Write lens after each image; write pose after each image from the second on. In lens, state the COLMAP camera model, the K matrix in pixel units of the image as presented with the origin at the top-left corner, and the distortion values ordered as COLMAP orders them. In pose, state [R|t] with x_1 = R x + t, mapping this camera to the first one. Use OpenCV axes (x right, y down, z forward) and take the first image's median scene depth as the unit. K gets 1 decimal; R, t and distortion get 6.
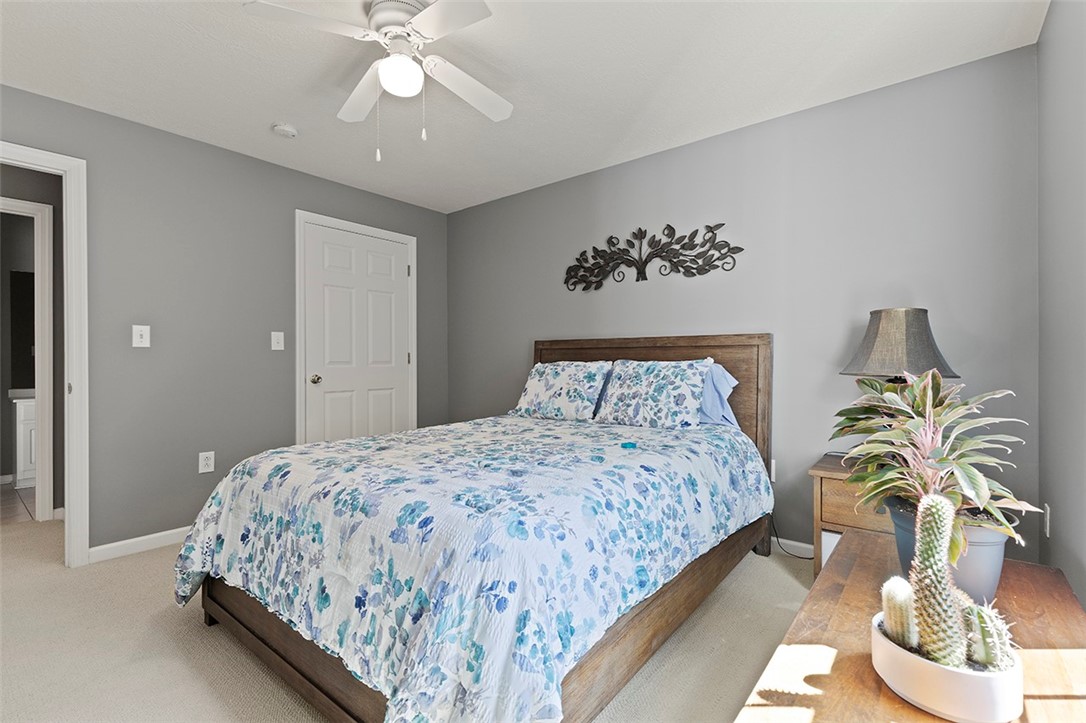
lens RADIAL K [[489.0, 0, 548.9], [0, 489.0, 359.5], [0, 0, 1]] dist [0.005829, 0.000140]
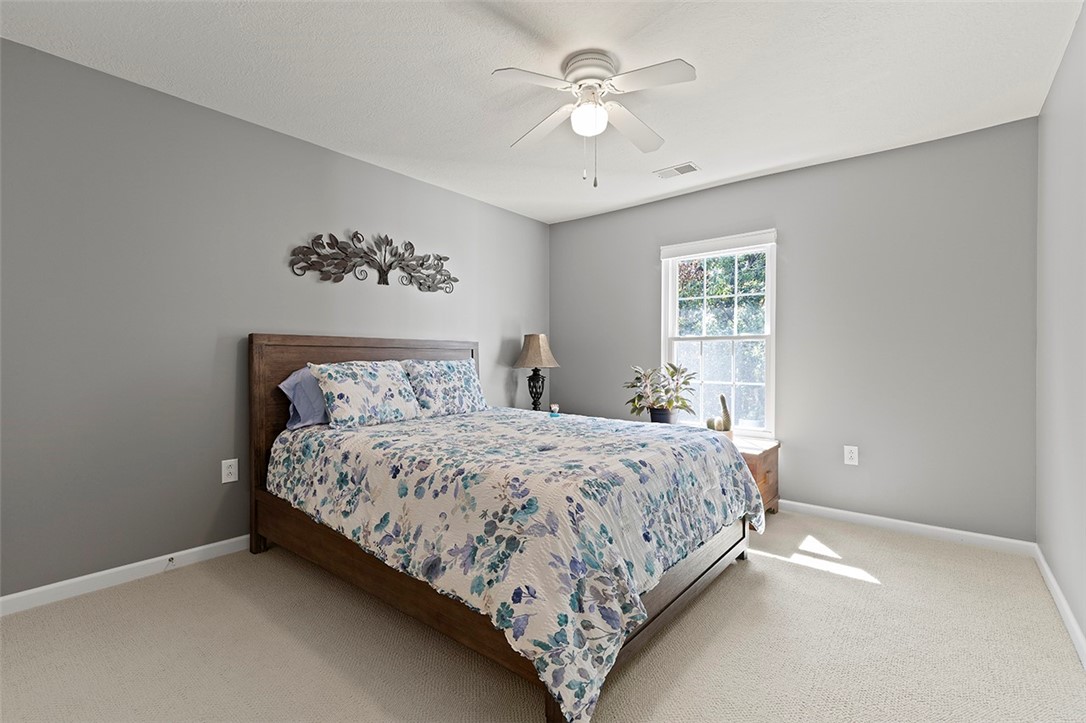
lens RADIAL K [[489.0, 0, 549.5], [0, 489.0, 362.0], [0, 0, 1]] dist [0.005829, 0.000140]
pose [[0.006267, -0.003092, 0.999976, -0.871791], [-0.001279, 0.999994, 0.003100, 0.002106], [-0.999980, -0.001299, 0.006264, 0.639103]]
